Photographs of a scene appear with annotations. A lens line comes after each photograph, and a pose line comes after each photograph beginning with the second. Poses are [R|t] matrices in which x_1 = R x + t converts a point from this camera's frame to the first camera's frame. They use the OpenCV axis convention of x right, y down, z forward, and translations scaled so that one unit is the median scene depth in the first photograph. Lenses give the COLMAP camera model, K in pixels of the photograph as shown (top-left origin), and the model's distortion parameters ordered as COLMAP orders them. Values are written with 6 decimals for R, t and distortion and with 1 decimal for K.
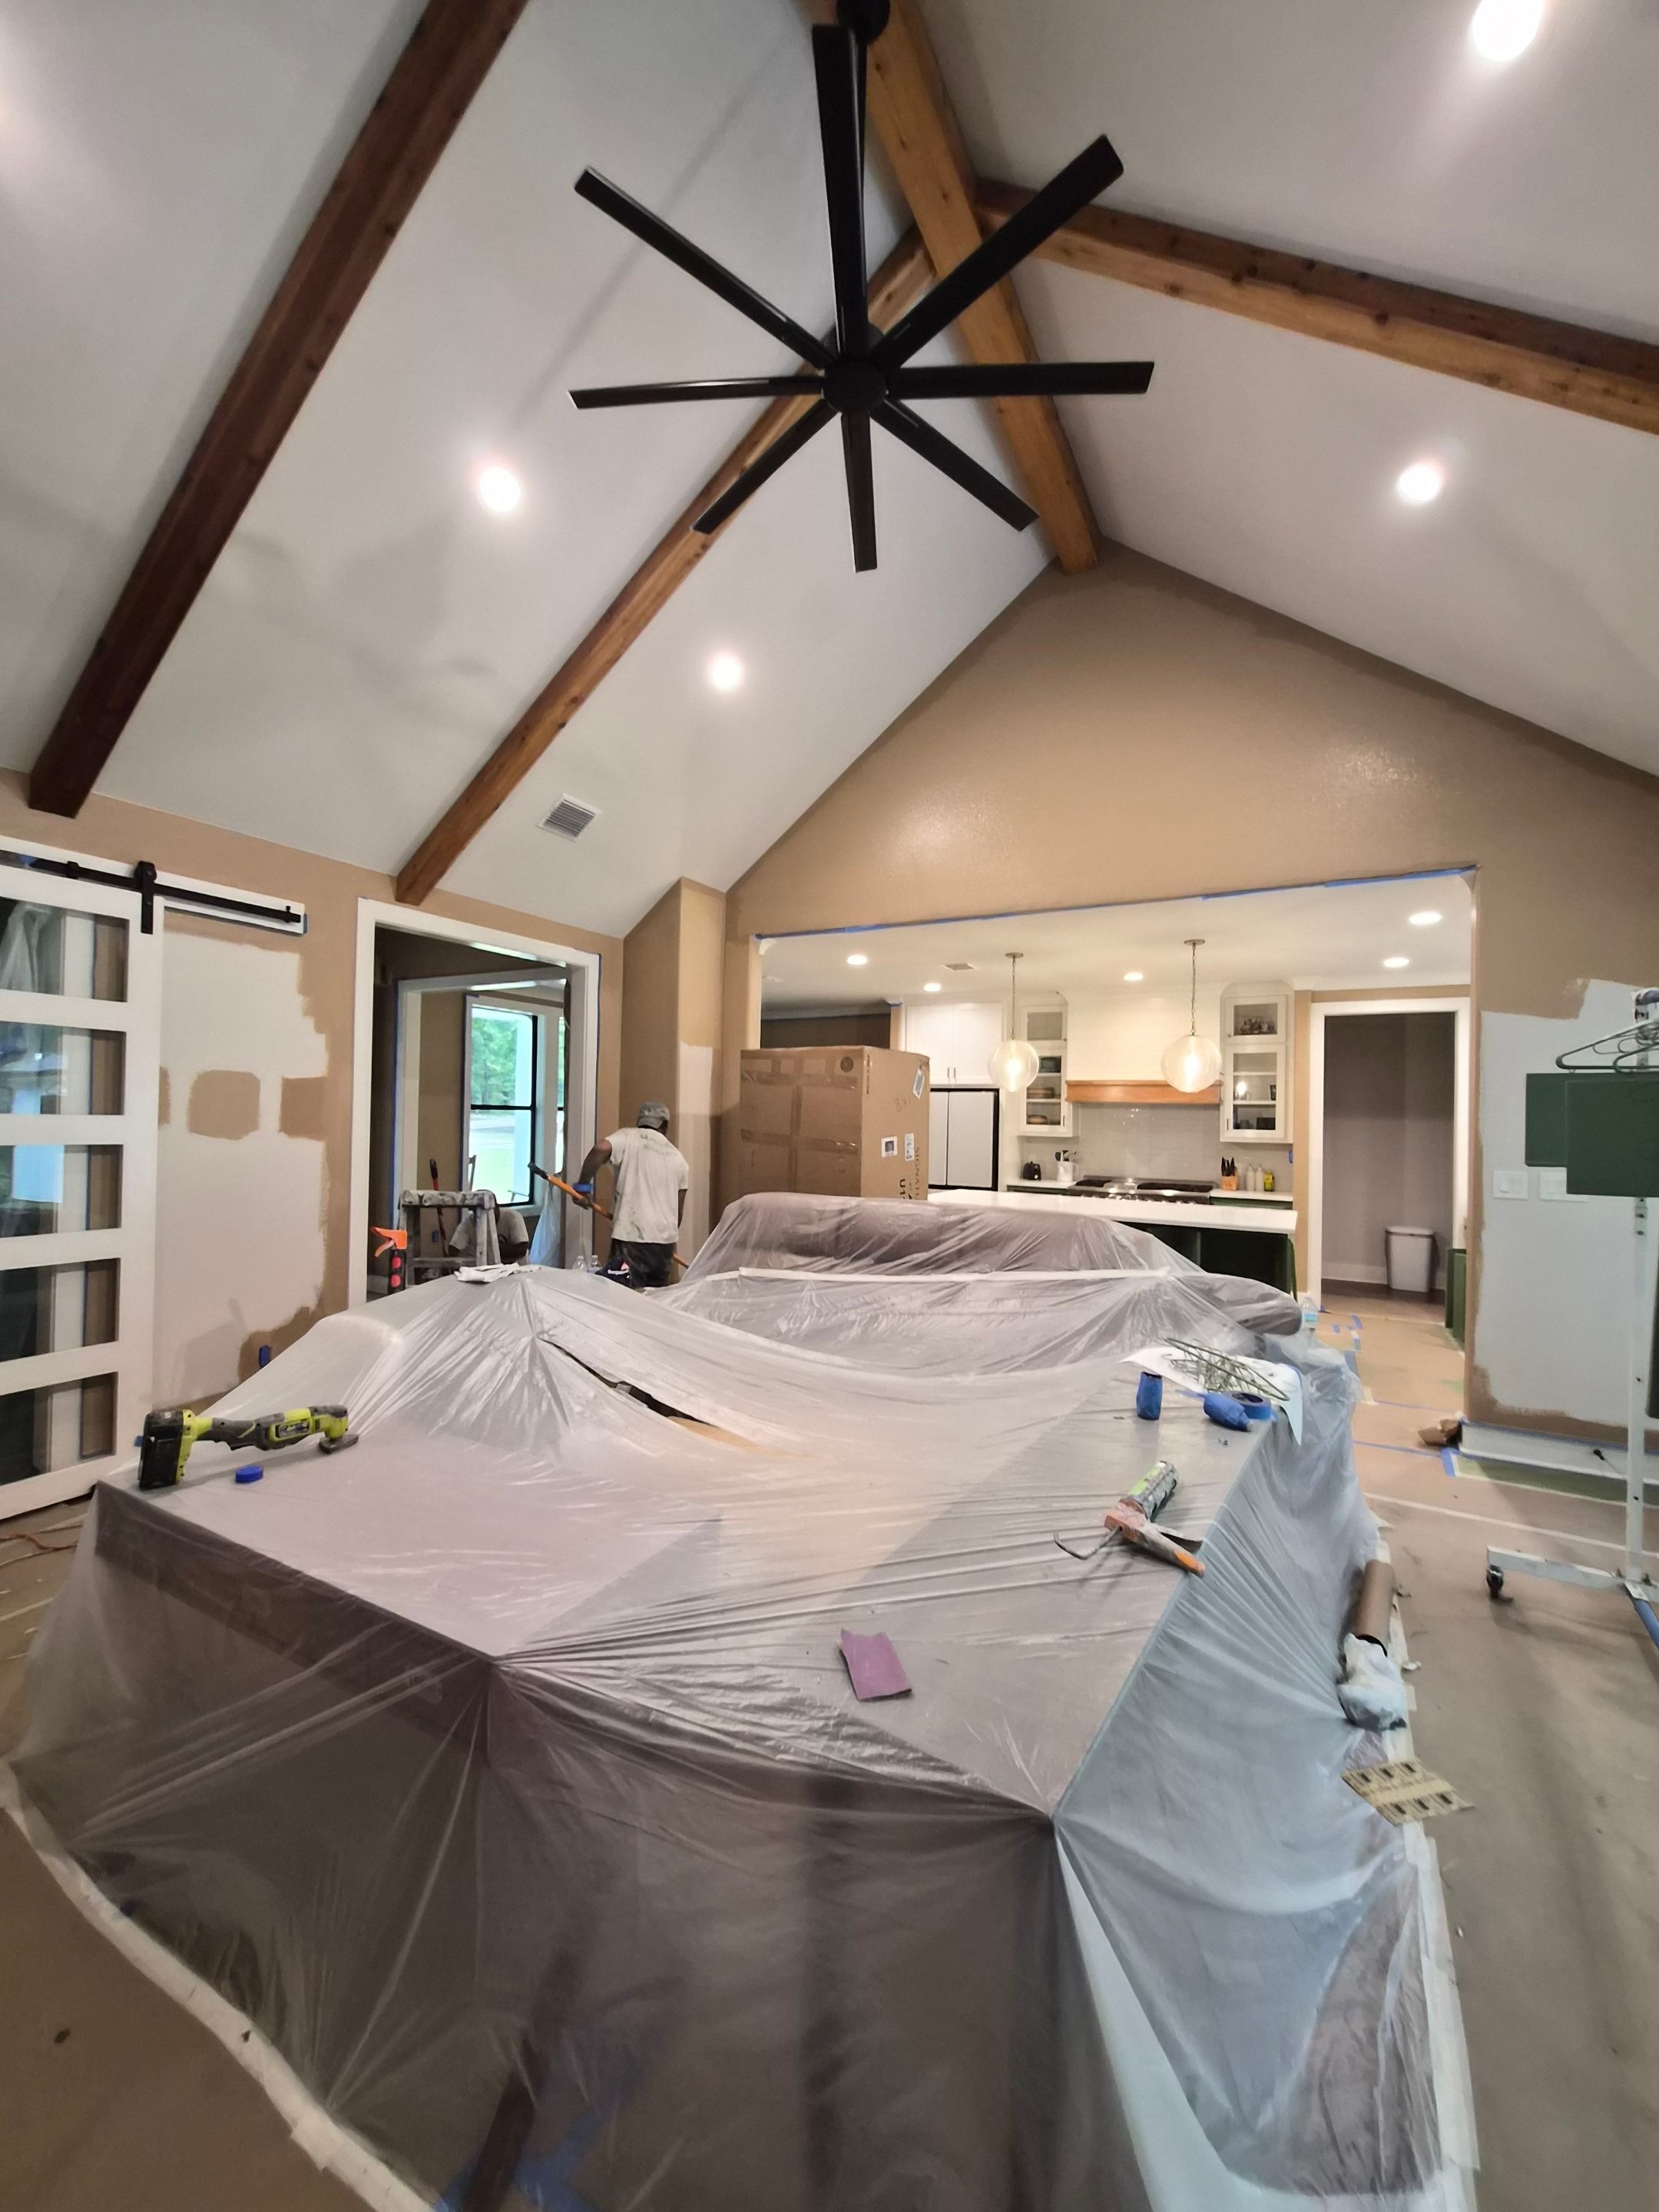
lens RADIAL K [[868.7, 0, 841.9], [0, 868.7, 1105.0], [0, 0, 1]] dist [-0.002283, 0.000163]
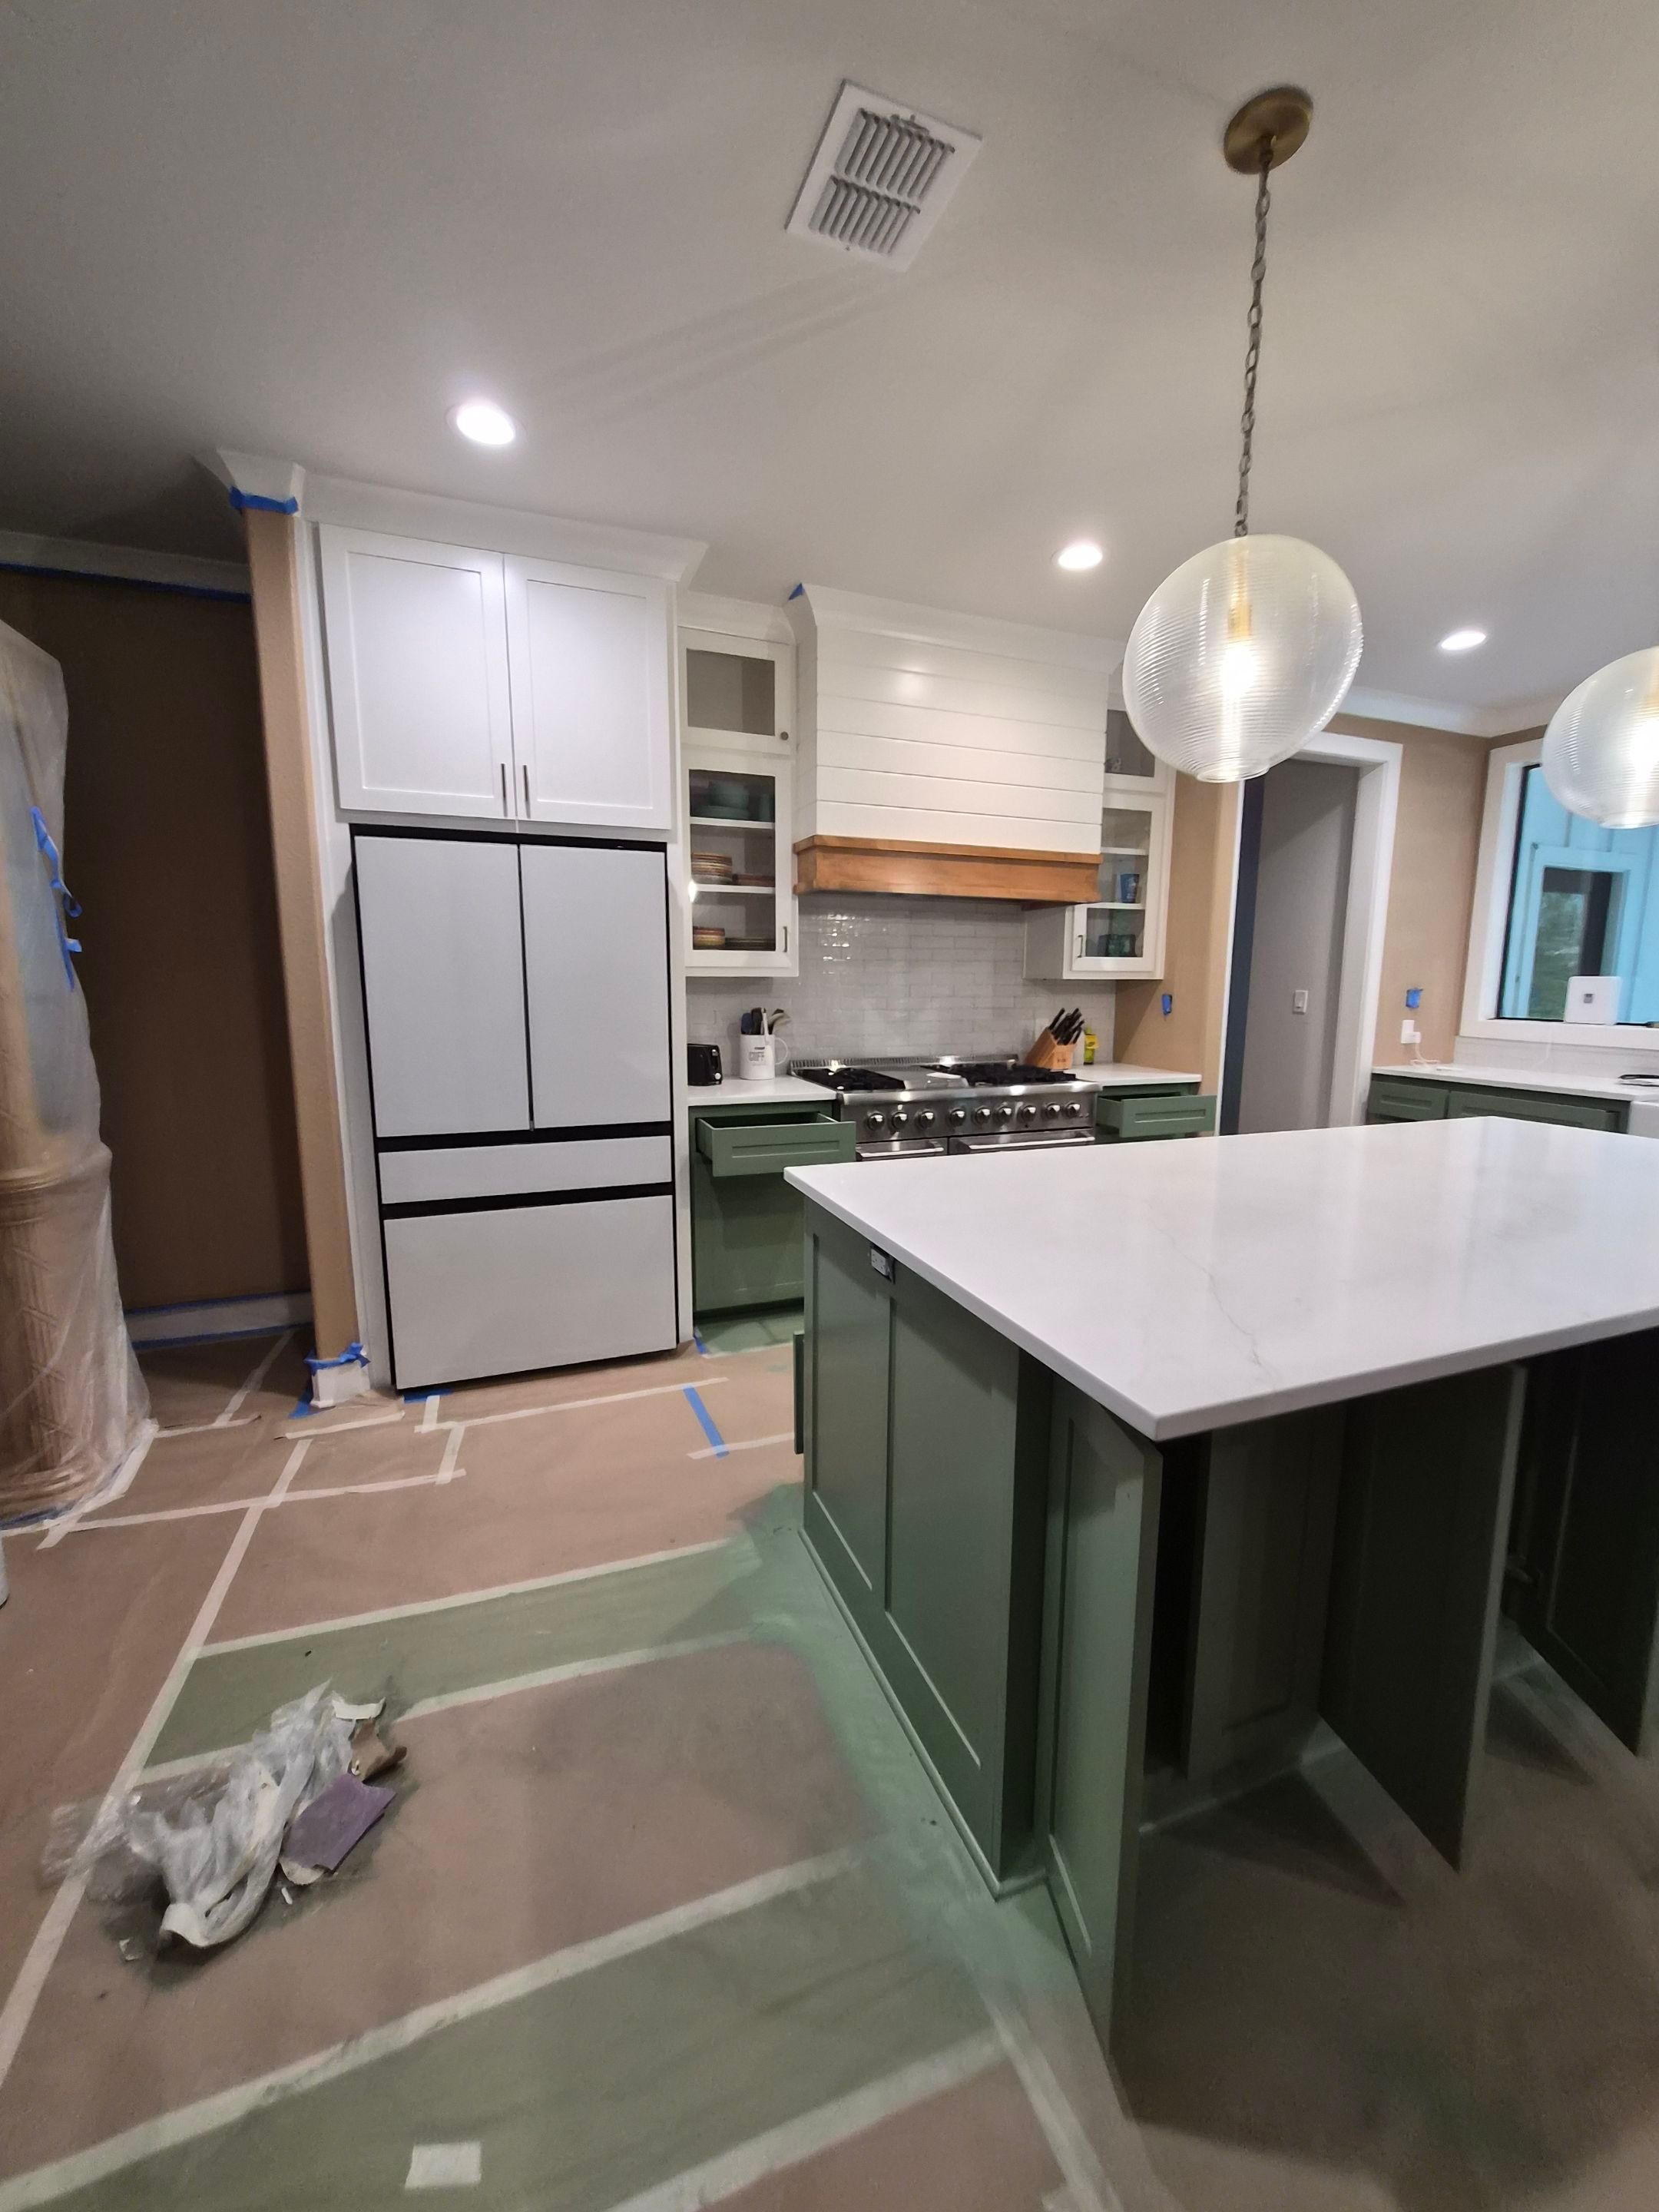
lens RADIAL K [[868.7, 0, 843.3], [0, 868.7, 1110.2], [0, 0, 1]] dist [-0.002283, 0.000163]
pose [[0.649888, -0.131332, 0.748597, -0.109801], [-0.004734, 0.984239, 0.176782, 0.055305], [-0.760016, -0.118432, 0.639023, 1.527606]]
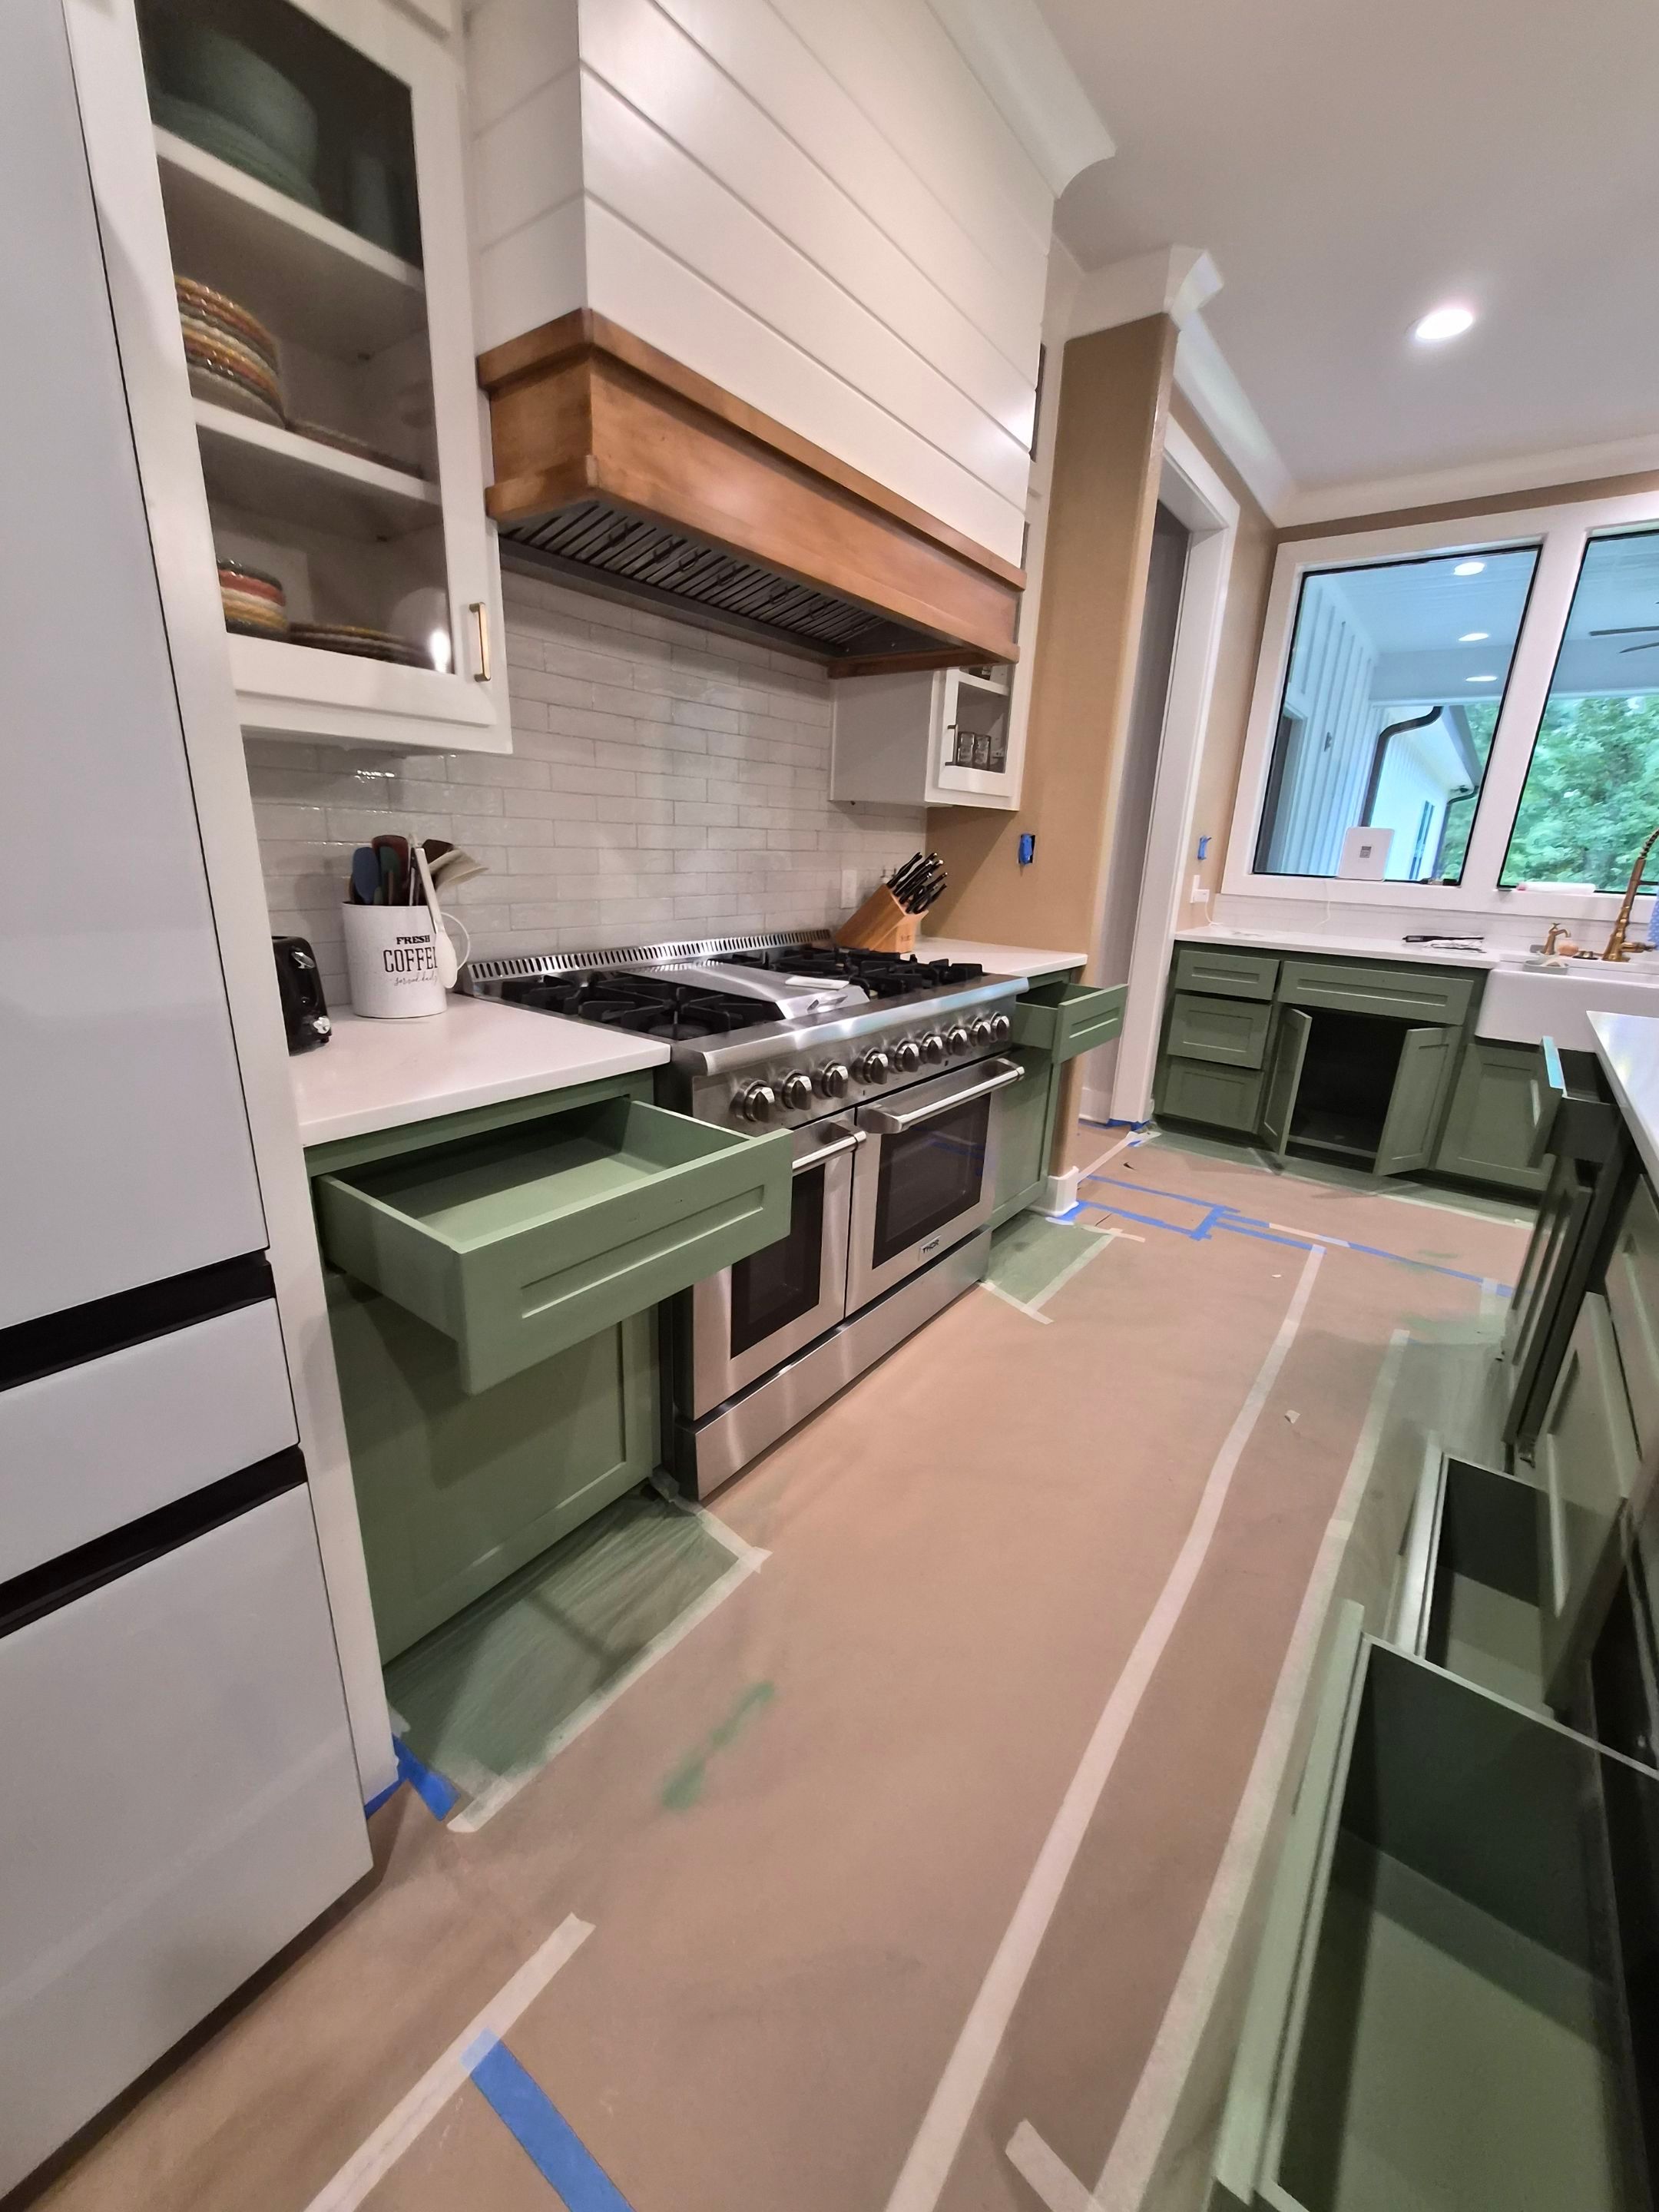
lens RADIAL K [[868.7, 0, 831.1], [0, 868.7, 1107.8], [0, 0, 1]] dist [-0.002283, 0.000163]
pose [[0.157855, -0.307382, 0.938402, 0.204779], [-0.049343, 0.946674, 0.318392, 0.097102], [-0.986229, -0.096563, 0.134270, 1.979848]]
